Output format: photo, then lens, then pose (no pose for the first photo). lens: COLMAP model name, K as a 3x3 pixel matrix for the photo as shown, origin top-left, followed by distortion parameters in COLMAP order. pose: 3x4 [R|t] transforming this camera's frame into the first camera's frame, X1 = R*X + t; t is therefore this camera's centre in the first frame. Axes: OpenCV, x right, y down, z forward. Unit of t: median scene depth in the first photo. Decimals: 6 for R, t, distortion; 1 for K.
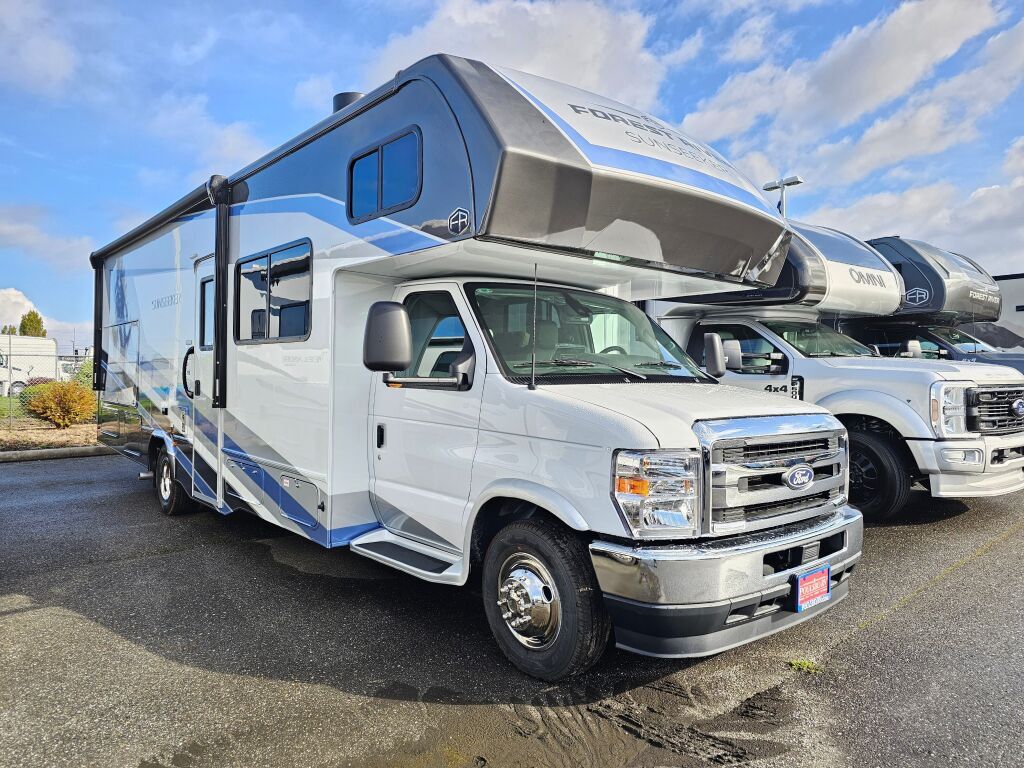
lens RADIAL K [[705.8, 0, 515.6], [0, 705.8, 365.4], [0, 0, 1]] dist [0.002836, 0.000391]
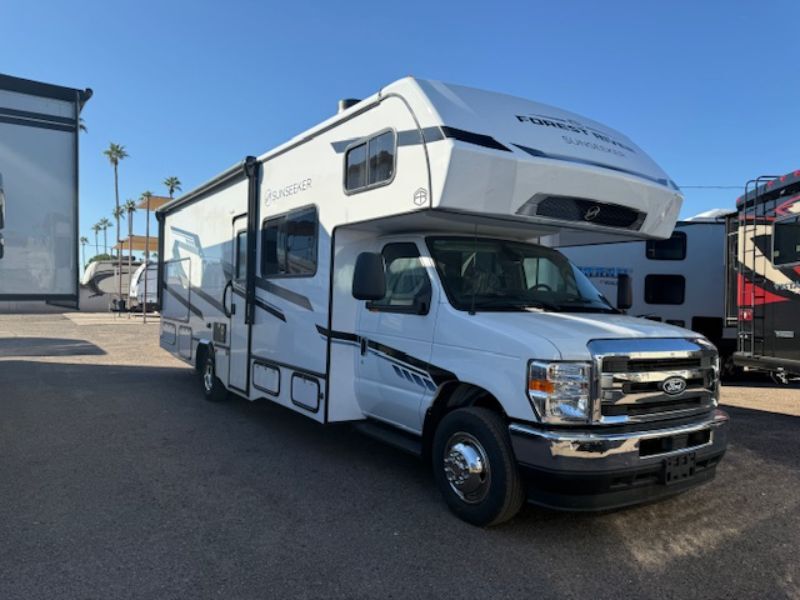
lens RADIAL K [[582.9, 0, 386.9], [0, 582.9, 296.4], [0, 0, 1]] dist [0.003747, -0.000113]
pose [[0.989201, 0.015418, -0.145751, 0.022602], [-0.015082, 0.999880, 0.003408, -0.004536], [0.145786, -0.001173, 0.989315, -0.150160]]
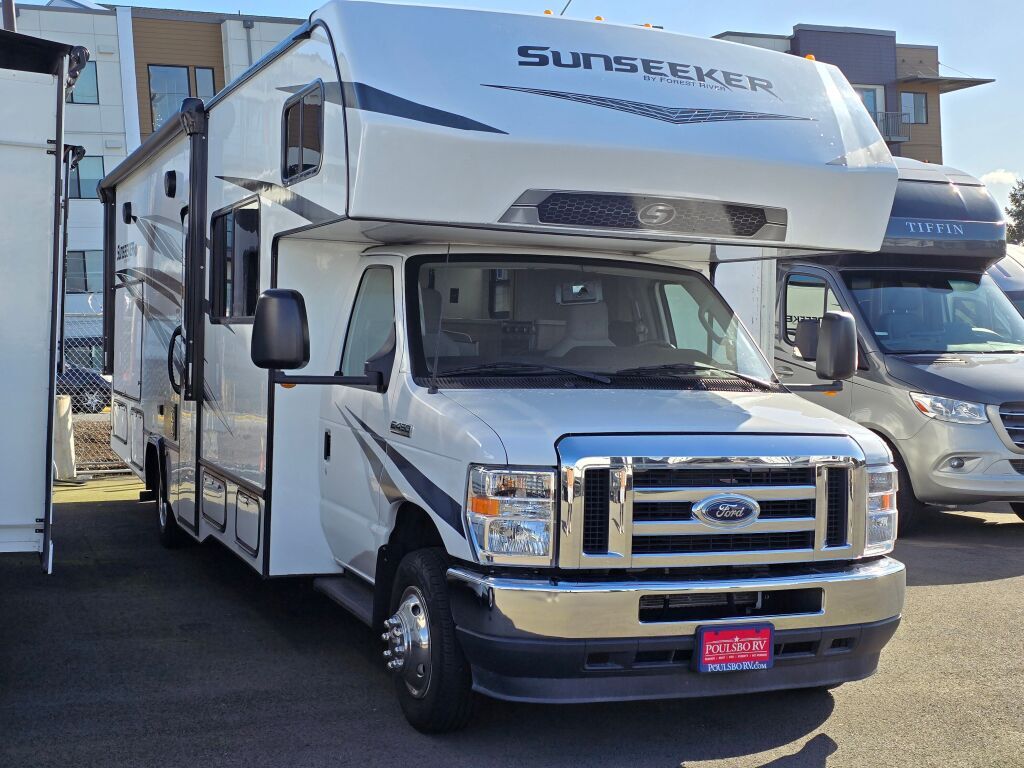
lens RADIAL K [[1334.6, 0, 512.0], [0, 1334.6, 384.0], [0, 0, 1]] dist [0.174906, 0.020850]
pose [[0.952267, 0.022100, -0.304466, 0.569135], [-0.010895, 0.999201, 0.038453, -0.037241], [0.305072, -0.033300, 0.951747, -0.468846]]
